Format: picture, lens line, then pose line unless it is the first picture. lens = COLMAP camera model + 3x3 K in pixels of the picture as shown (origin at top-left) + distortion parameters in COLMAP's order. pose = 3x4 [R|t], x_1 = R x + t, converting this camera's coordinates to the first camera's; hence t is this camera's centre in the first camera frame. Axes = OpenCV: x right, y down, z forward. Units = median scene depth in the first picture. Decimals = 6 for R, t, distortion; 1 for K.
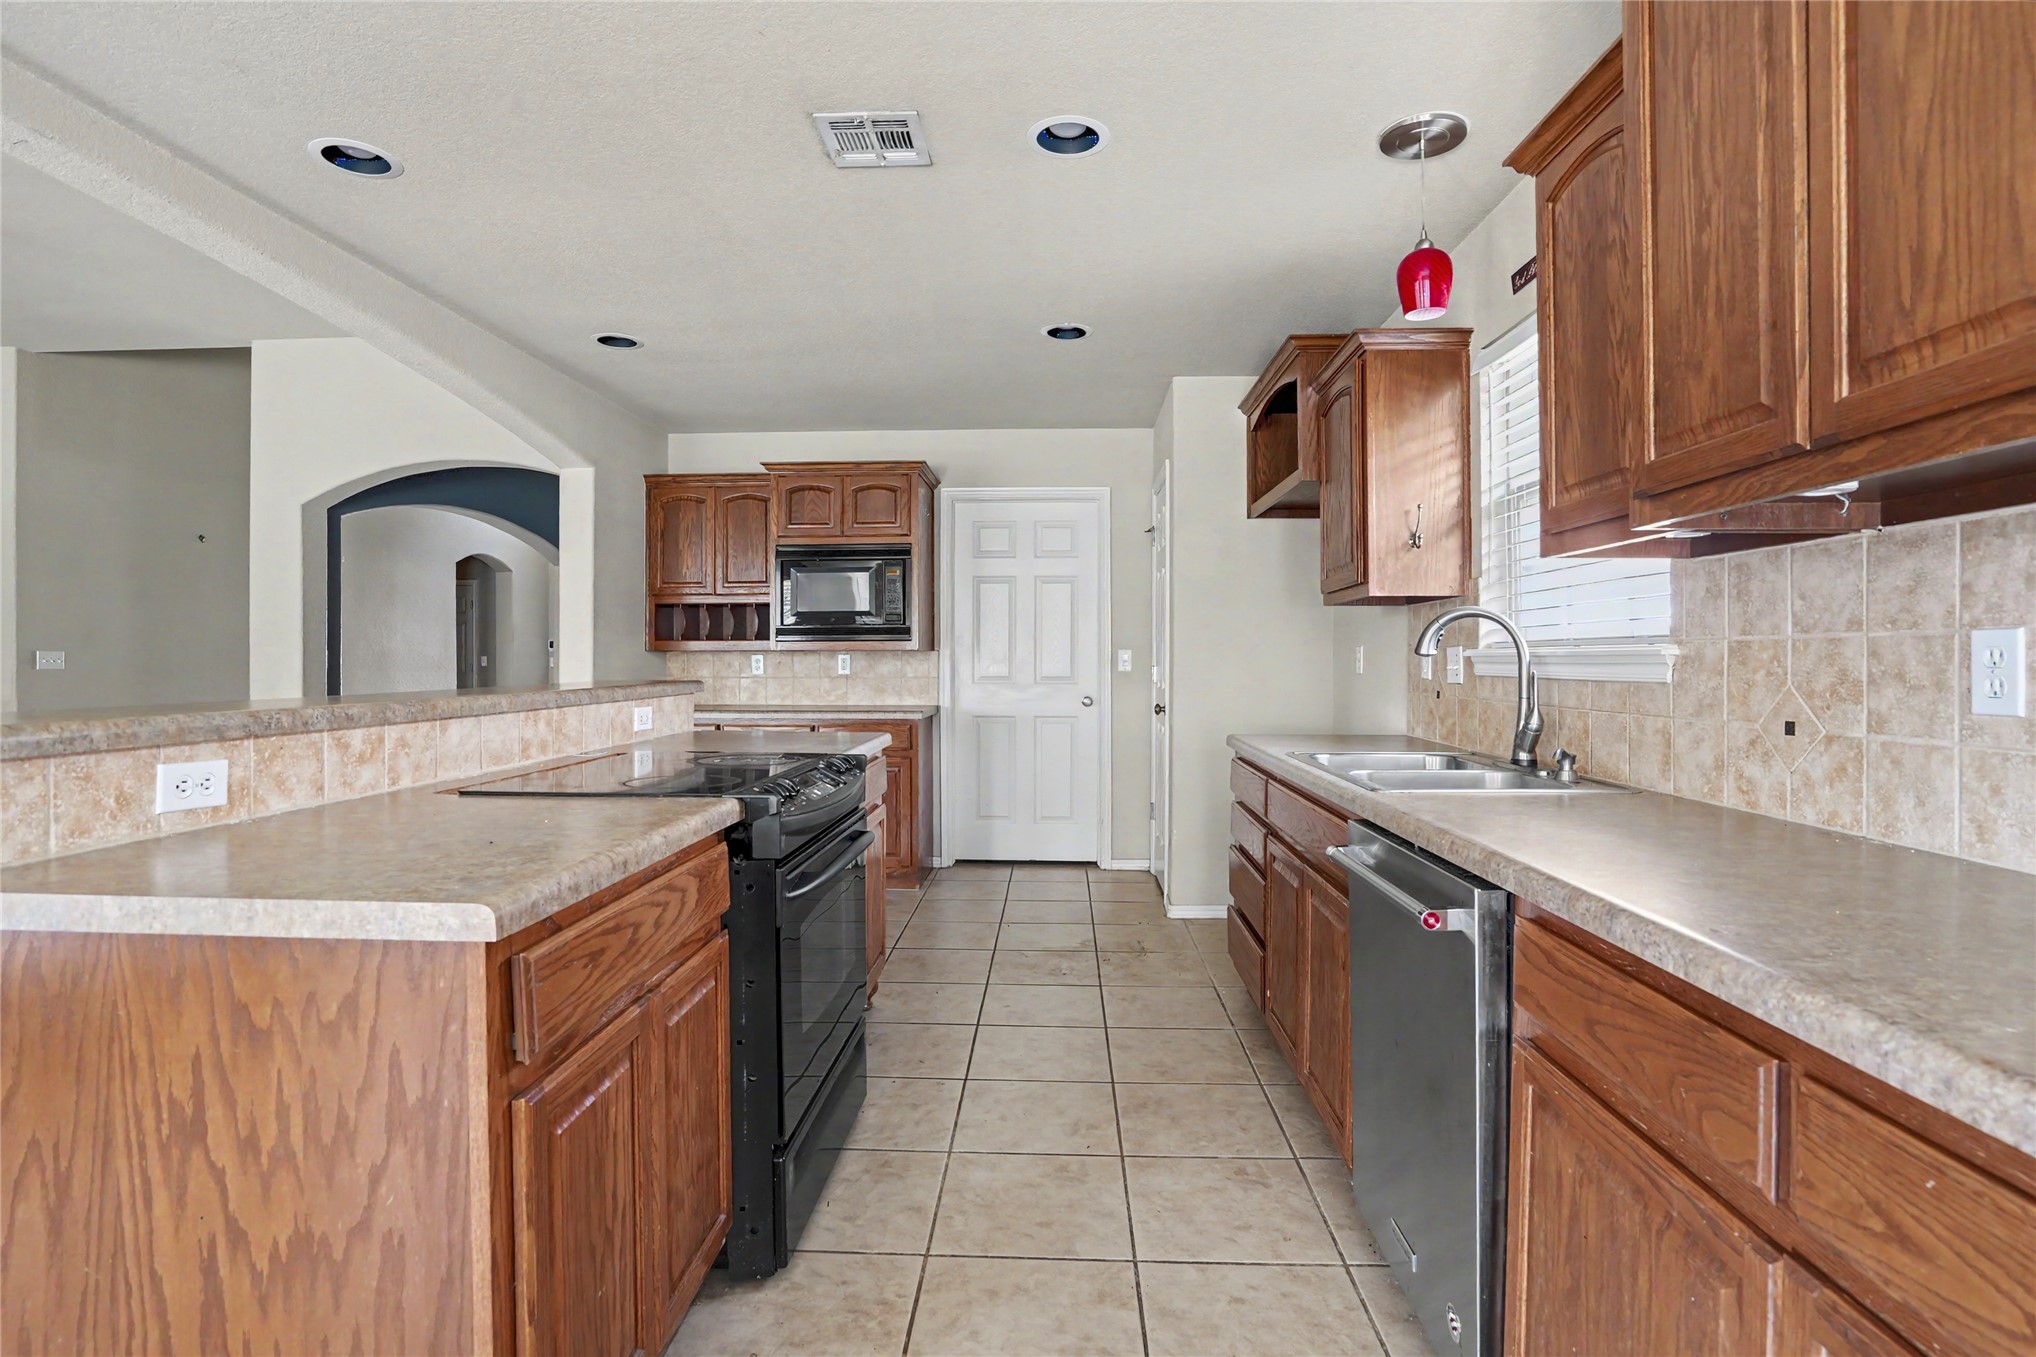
lens RADIAL K [[987.4, 0, 1023.4], [0, 987.4, 665.9], [0, 0, 1]] dist [-0.055571, 0.020447]
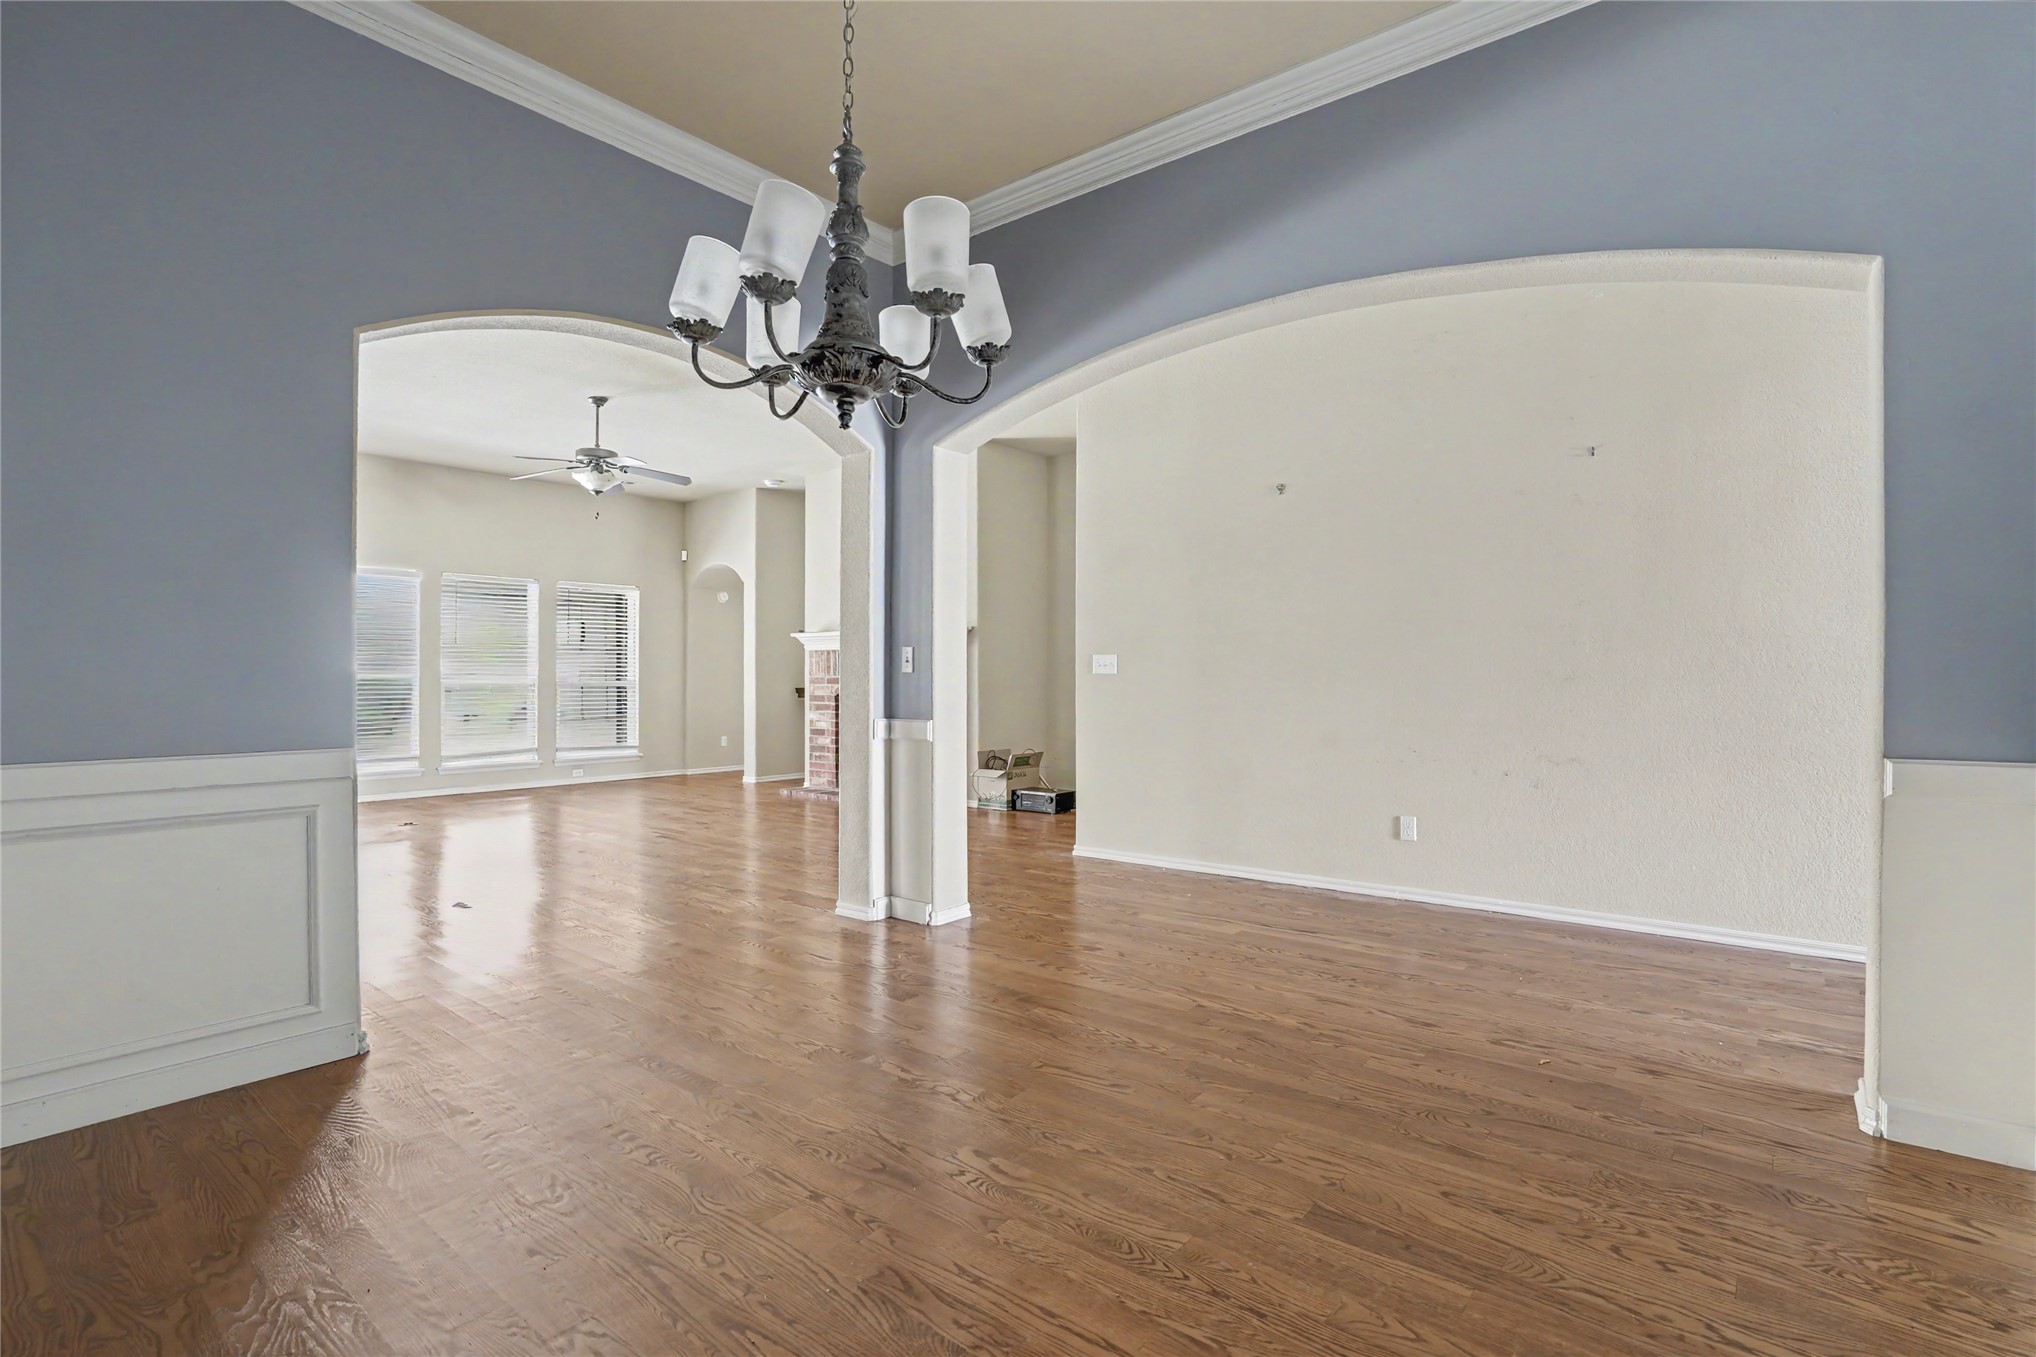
lens RADIAL K [[965.0, 0, 1023.0], [0, 965.0, 678.7], [0, 0, 1]] dist [-0.065131, 0.022372]
pose [[-0.598338, 0.002265, -0.801241, -0.904029], [-0.003260, 0.999981, 0.005261, 0.009522], [0.801237, 0.005760, -0.598319, 6.351917]]
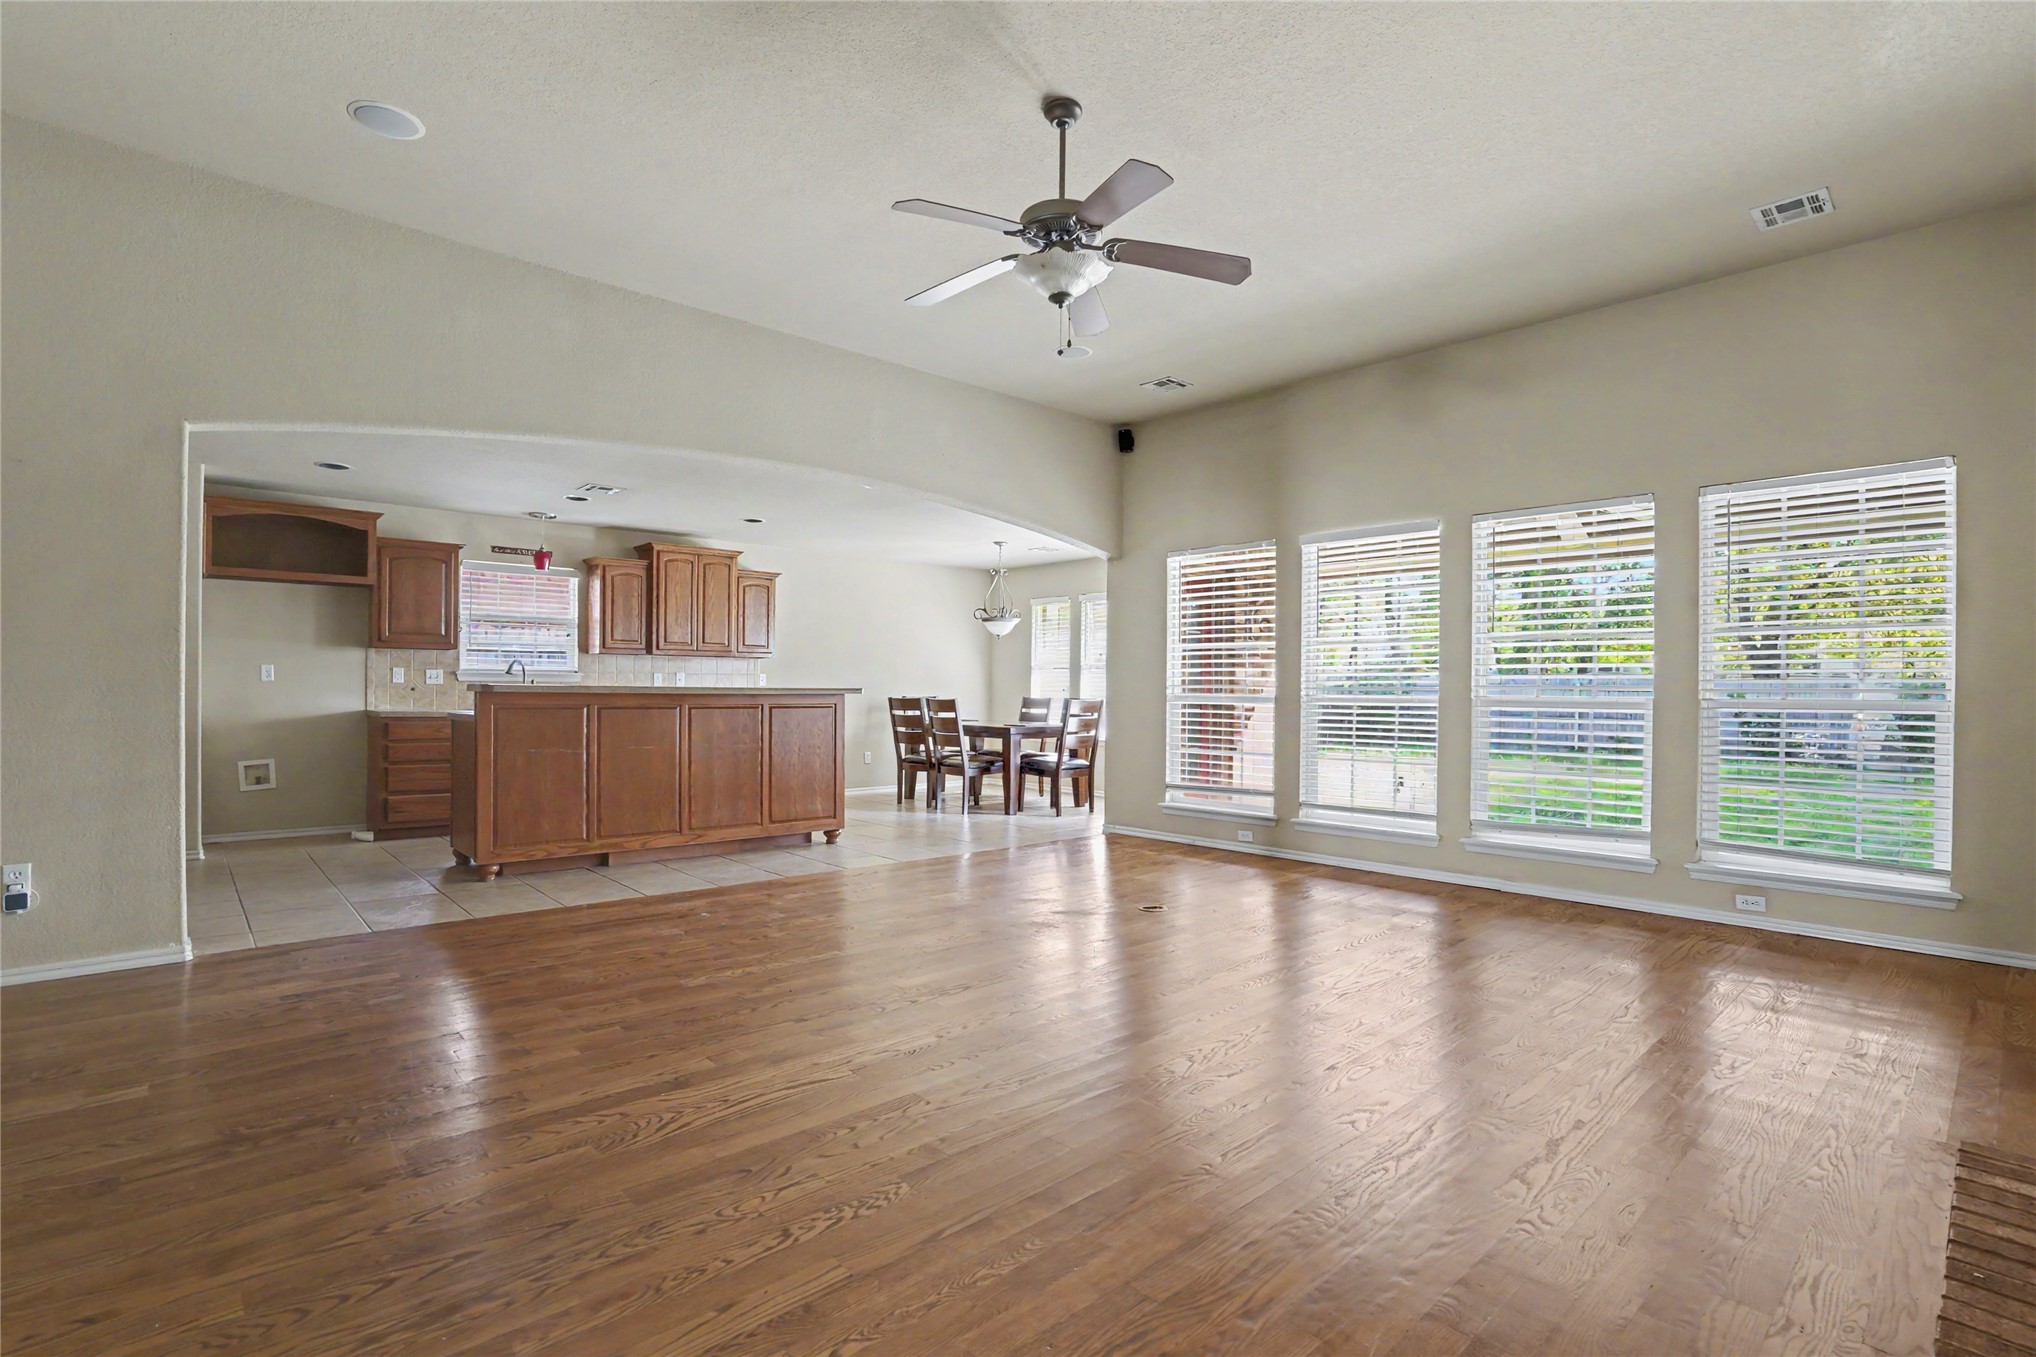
lens RADIAL K [[956.8, 0, 1023.9], [0, 956.8, 691.0], [0, 0, 1]] dist [-0.057311, 0.021294]
pose [[-0.706697, -0.006629, 0.707486, -4.953026], [-0.002857, 0.999975, 0.006515, 0.030818], [-0.707511, 0.002583, -0.706698, 3.475122]]
